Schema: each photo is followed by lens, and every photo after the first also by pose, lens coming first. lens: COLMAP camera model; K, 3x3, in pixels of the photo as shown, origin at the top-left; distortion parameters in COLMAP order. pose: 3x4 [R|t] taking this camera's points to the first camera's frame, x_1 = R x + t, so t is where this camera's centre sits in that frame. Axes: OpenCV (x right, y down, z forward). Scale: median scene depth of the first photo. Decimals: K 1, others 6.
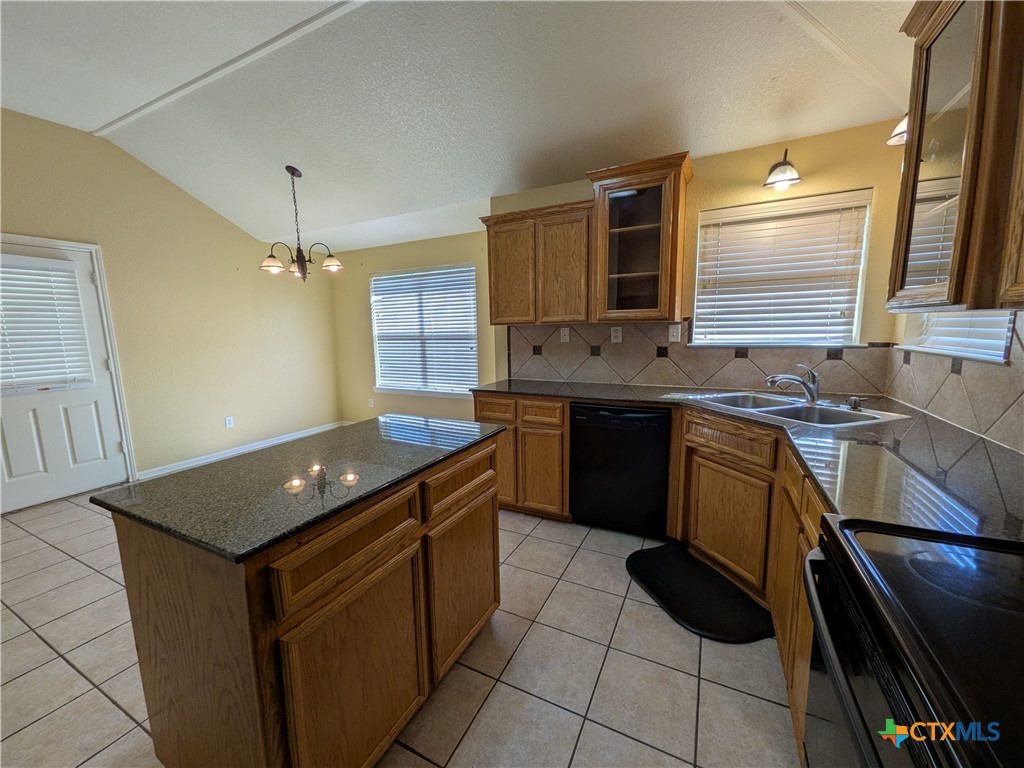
lens RADIAL K [[405.0, 0, 512.2], [0, 405.0, 384.4], [0, 0, 1]] dist [0.010776, -0.003280]
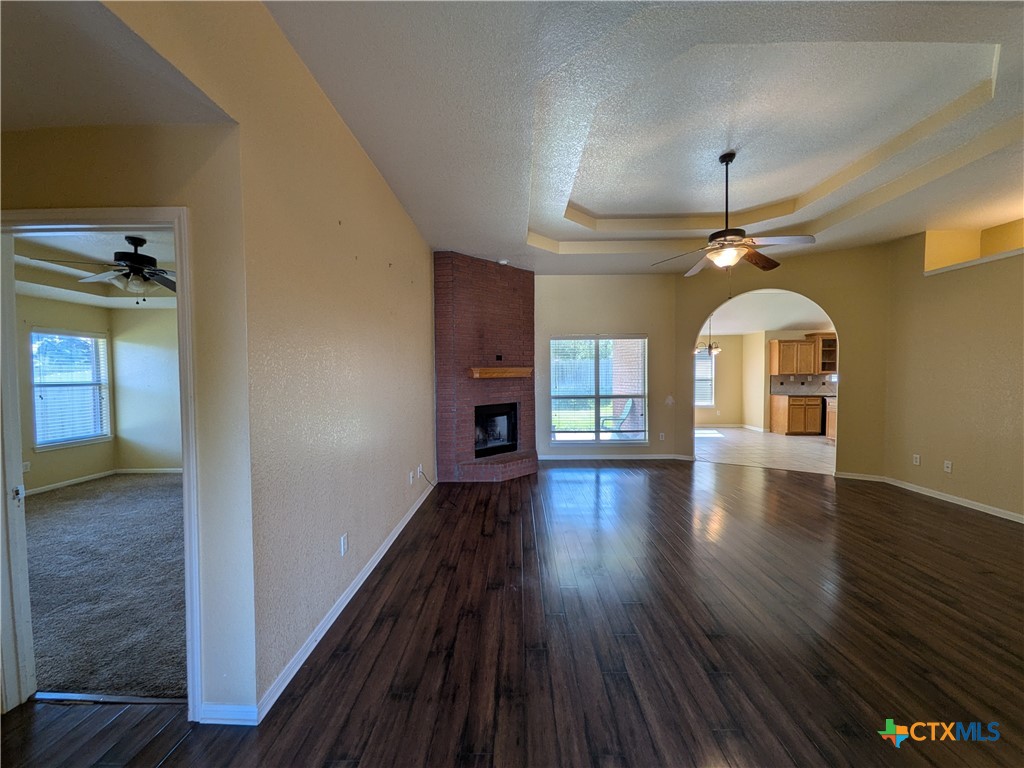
lens RADIAL K [[405.0, 0, 514.3], [0, 405.0, 386.2], [0, 0, 1]] dist [0.010776, -0.003280]
pose [[0.895587, 0.003767, 0.444870, -3.444201], [0.048933, 0.993063, -0.106916, 0.176211], [-0.442186, 0.117522, 0.889191, -0.854375]]
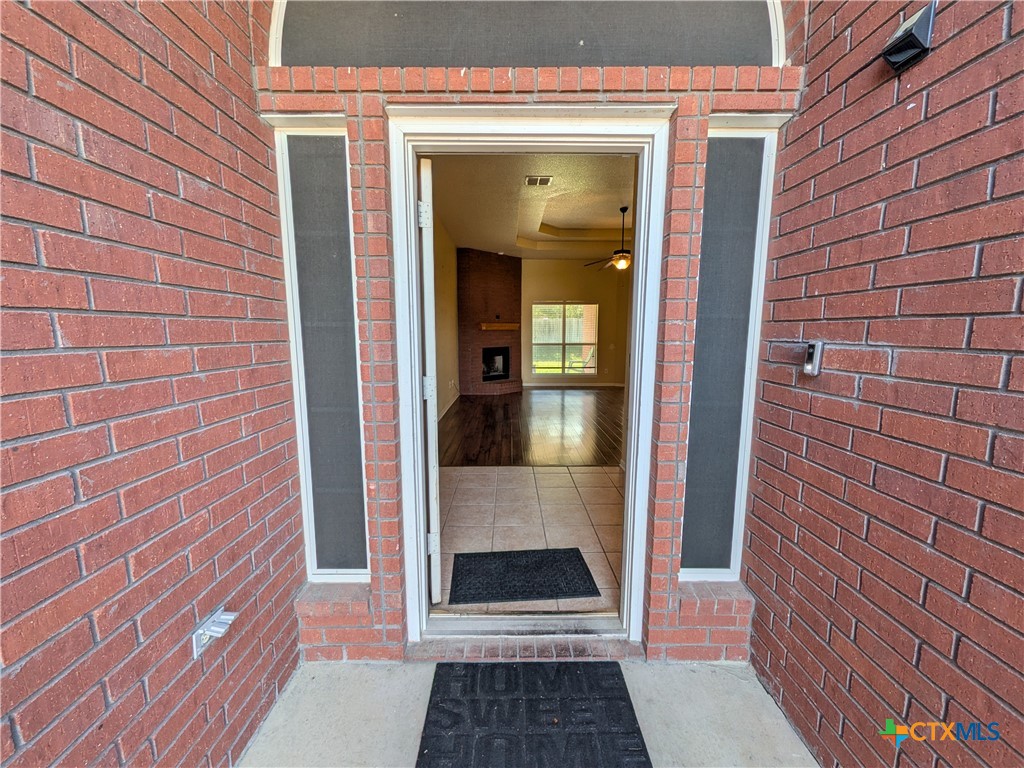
lens RADIAL K [[405.0, 0, 514.5], [0, 405.0, 389.8], [0, 0, 1]] dist [0.010776, -0.003280]
pose [[0.886495, -0.040021, 0.461005, -3.960103], [0.041583, 0.999112, 0.006772, 0.360118], [-0.460867, 0.013167, 0.887372, -1.860345]]
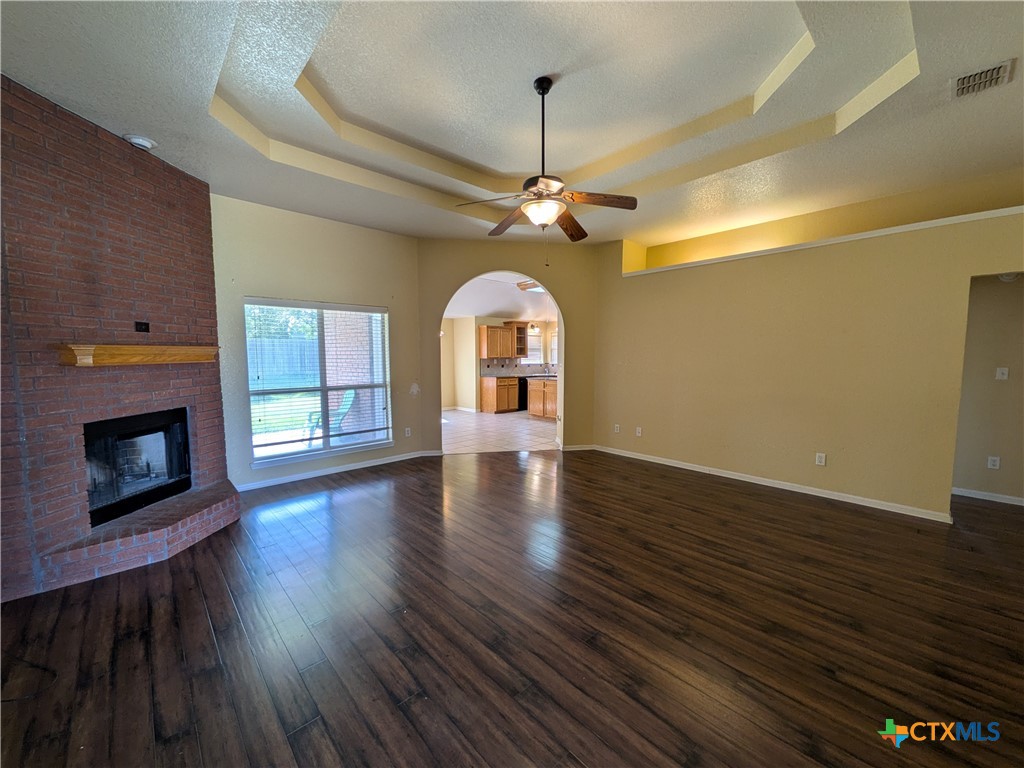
lens RADIAL K [[405.0, 0, 516.0], [0, 405.0, 386.4], [0, 0, 1]] dist [0.010776, -0.003280]
pose [[0.345346, -0.050168, 0.937133, -3.289333], [0.127722, 0.991792, 0.006026, 0.090775], [-0.929743, 0.117612, 0.348919, -0.314264]]
